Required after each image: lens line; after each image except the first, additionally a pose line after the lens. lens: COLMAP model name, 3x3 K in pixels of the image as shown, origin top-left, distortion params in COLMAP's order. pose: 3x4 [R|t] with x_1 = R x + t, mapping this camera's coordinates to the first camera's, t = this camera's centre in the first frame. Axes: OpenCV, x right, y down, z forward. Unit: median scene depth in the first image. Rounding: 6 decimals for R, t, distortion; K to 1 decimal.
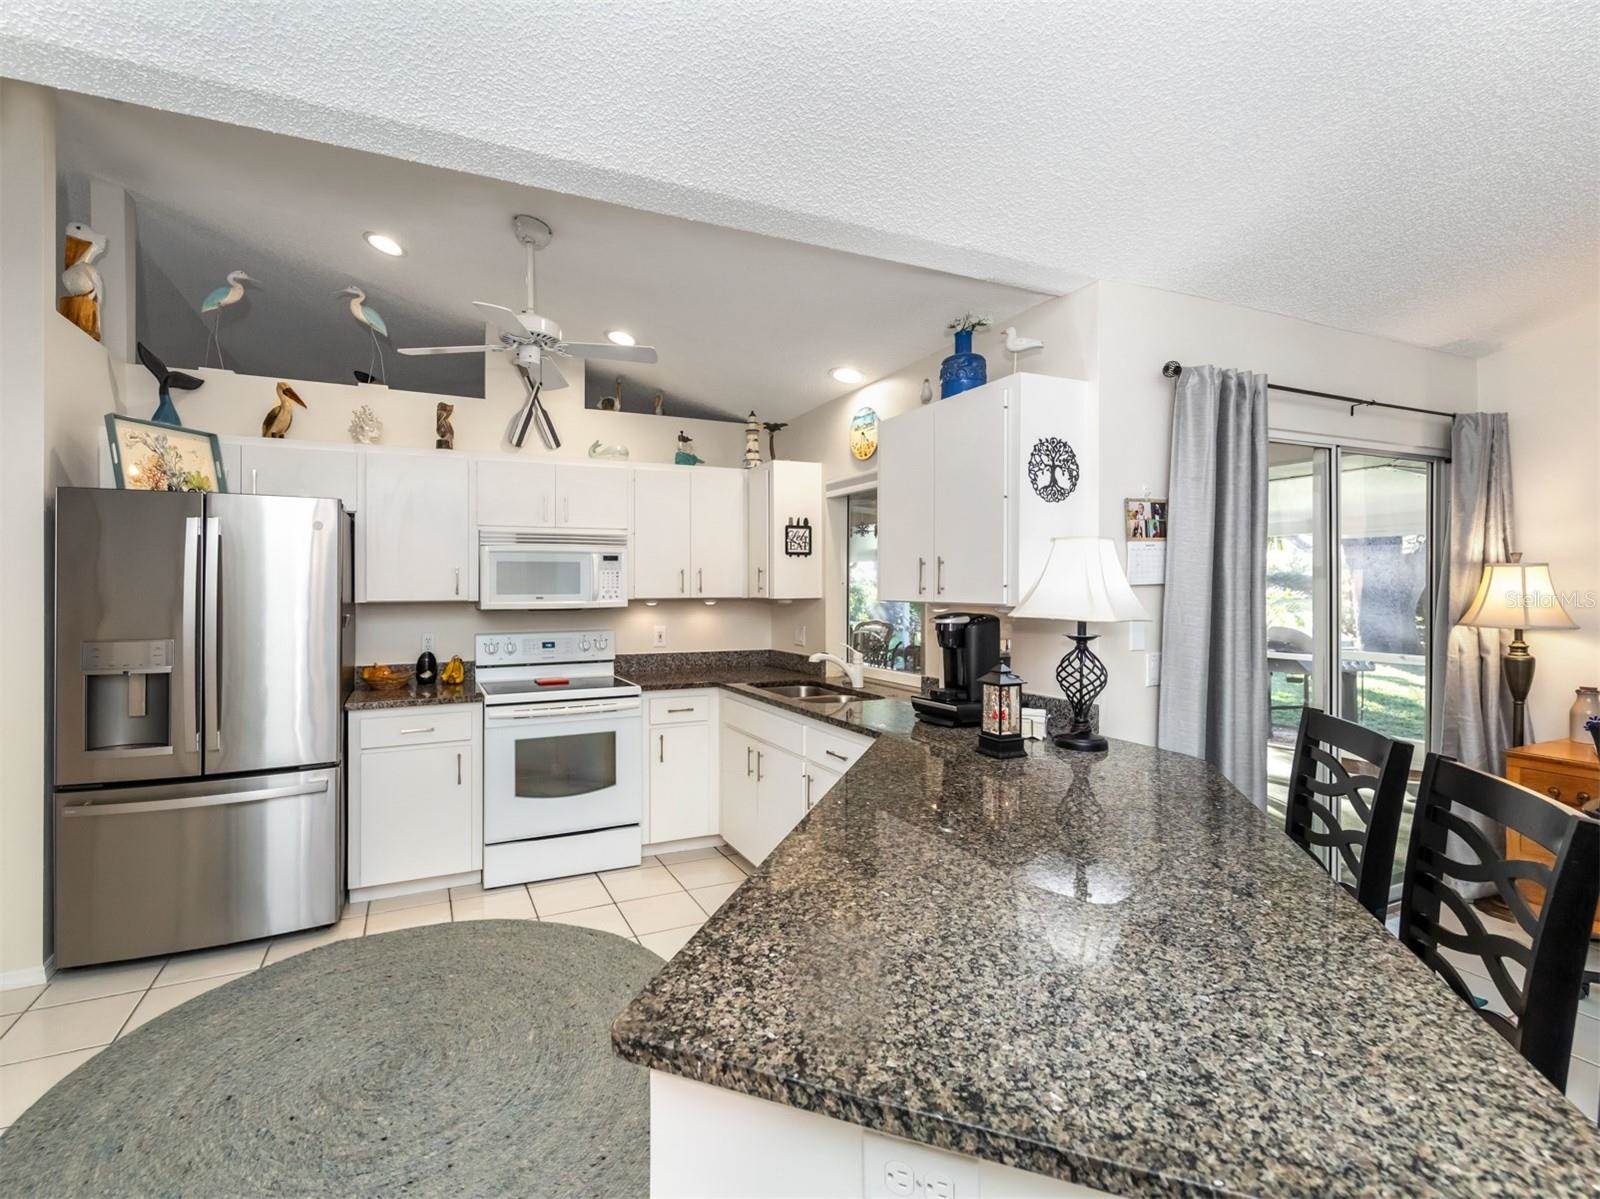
lens RADIAL K [[731.4, 0, 731.5], [0, 731.4, 591.6], [0, 0, 1]] dist [-0.000401, 0.000187]
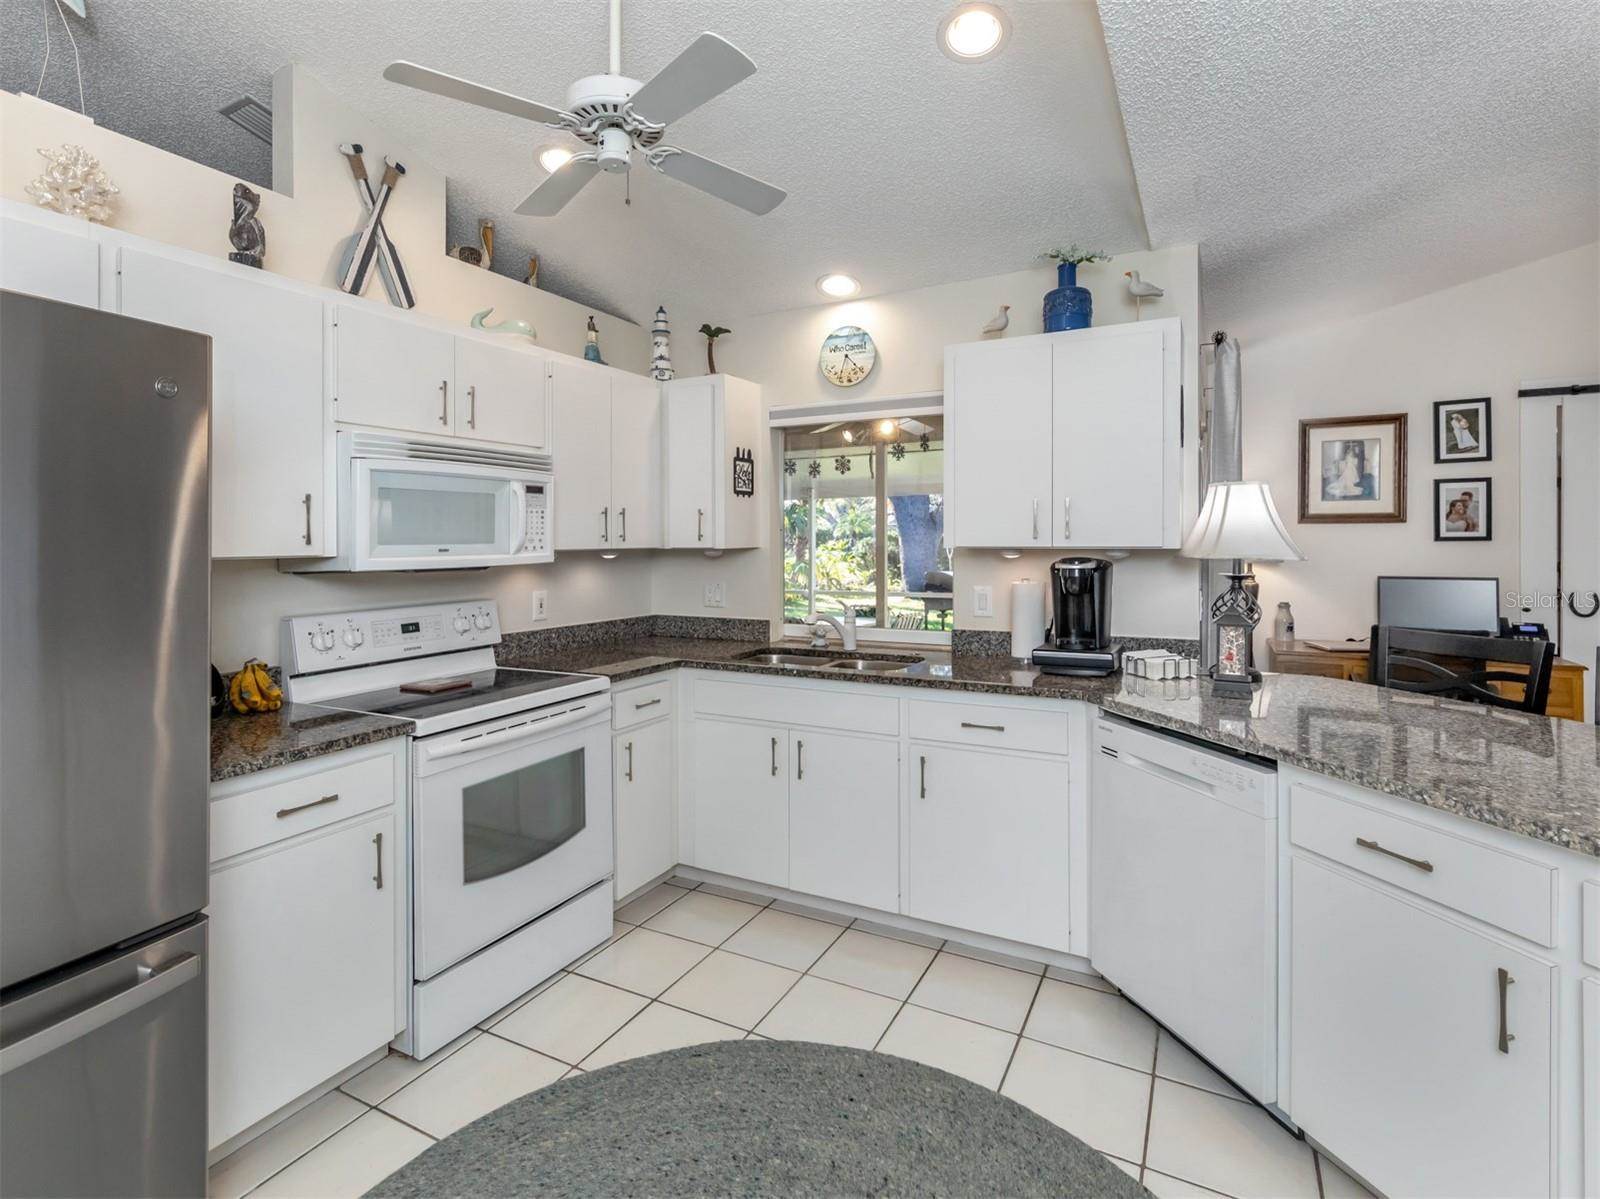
lens RADIAL K [[792.7, 0, 795.4], [0, 792.7, 545.1], [0, 0, 1]] dist [0.002149, 0.000559]
pose [[0.778940, -0.006710, 0.627062, -0.456635], [0.008191, 0.999966, 0.000526, 0.006706], [-0.627045, 0.004727, 0.778969, 0.308283]]
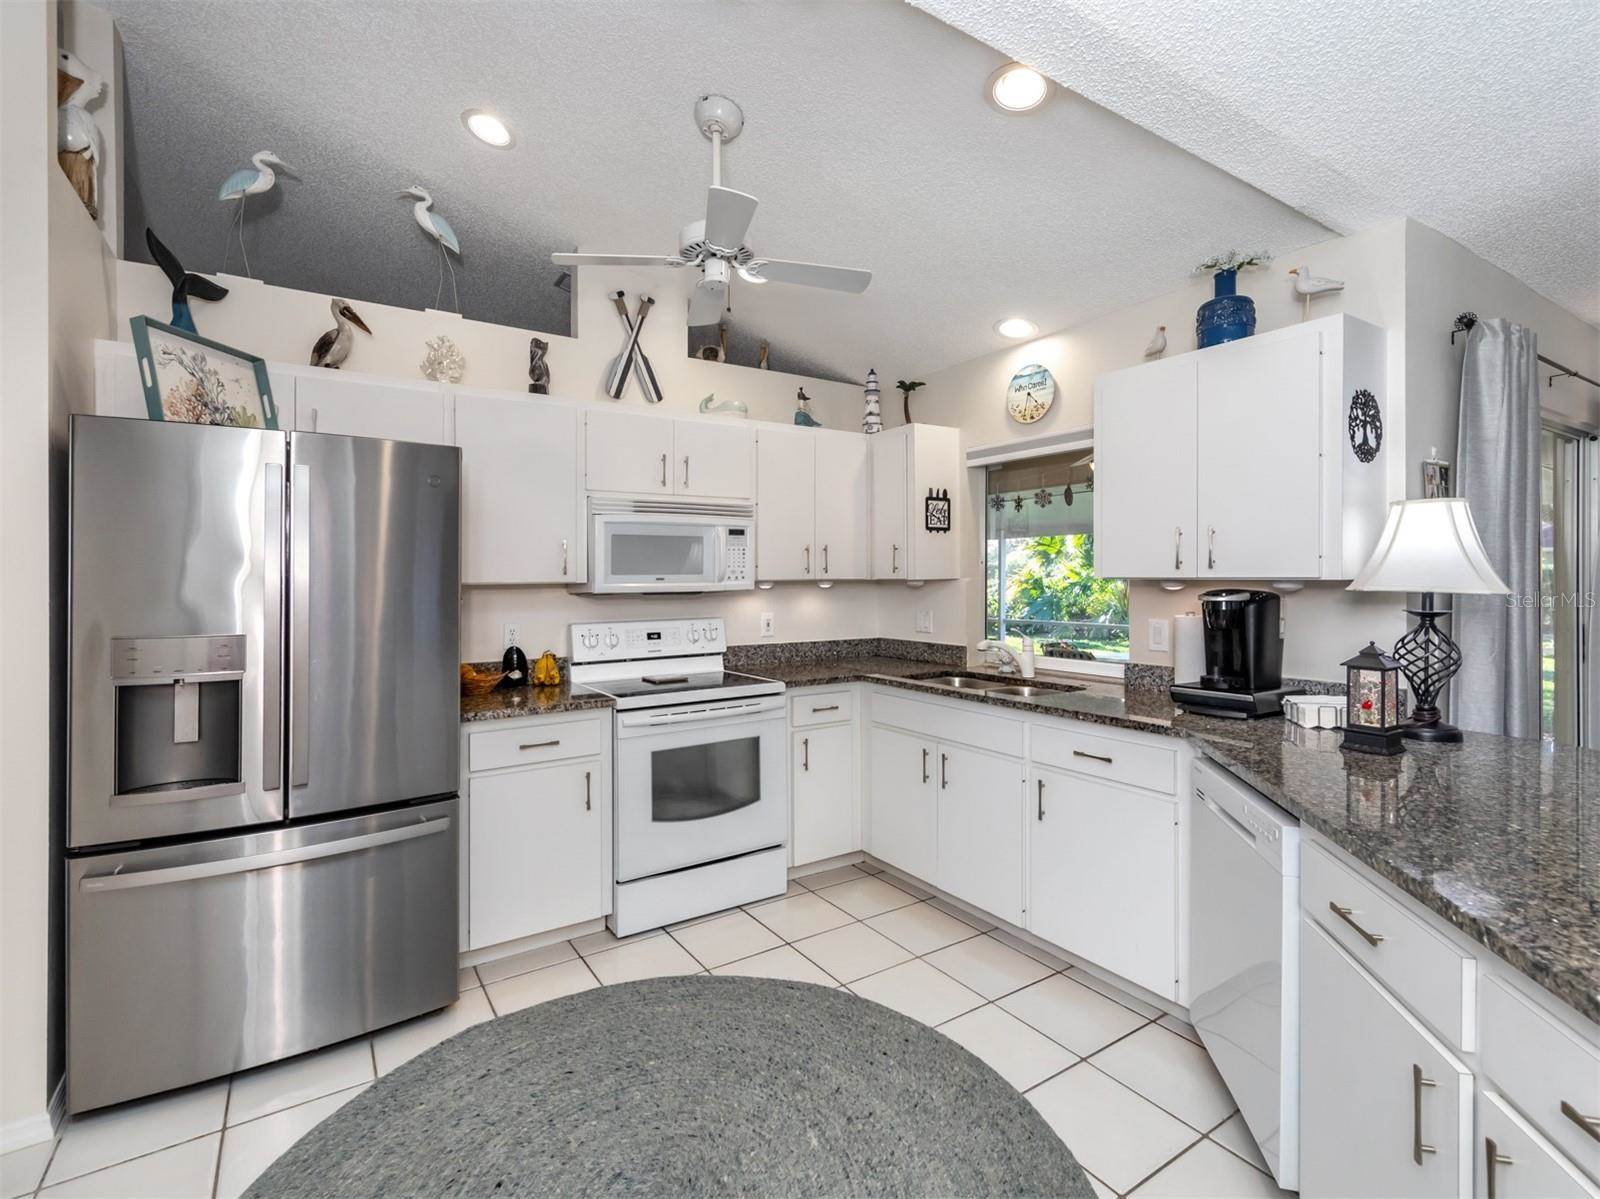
lens RADIAL K [[753.7, 0, 780.0], [0, 753.7, 580.1], [0, 0, 1]] dist [0.001264, 0.000244]
pose [[0.987155, -0.004086, 0.159711, -0.269860], [0.004492, 0.999988, -0.002181, 0.012721], [-0.159701, 0.002871, 0.987161, 0.136900]]
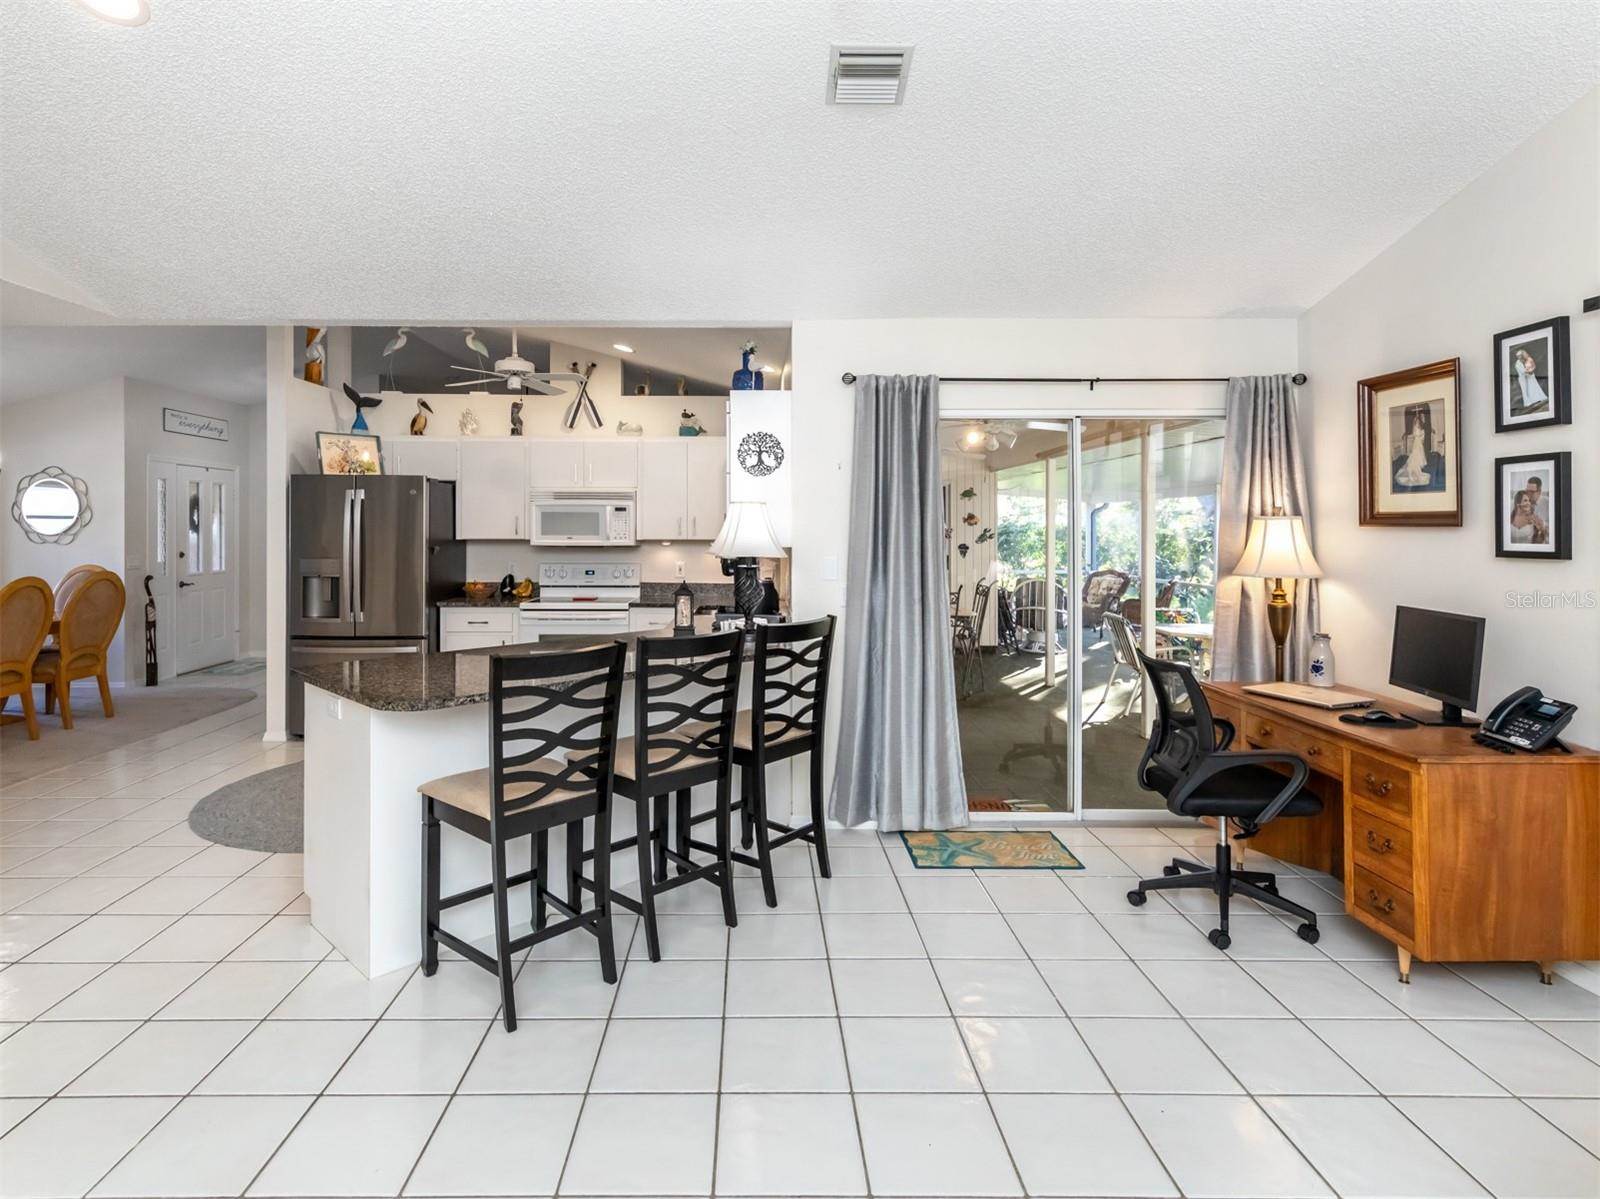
lens RADIAL K [[842.9, 0, 761.5], [0, 842.9, 548.2], [0, 0, 1]] dist [-0.014978, -0.000511]
pose [[0.922523, 0.016858, -0.385575, 0.719087], [-0.009694, 0.999743, 0.020517, -0.008763], [0.385821, -0.015189, 0.922448, -0.361988]]
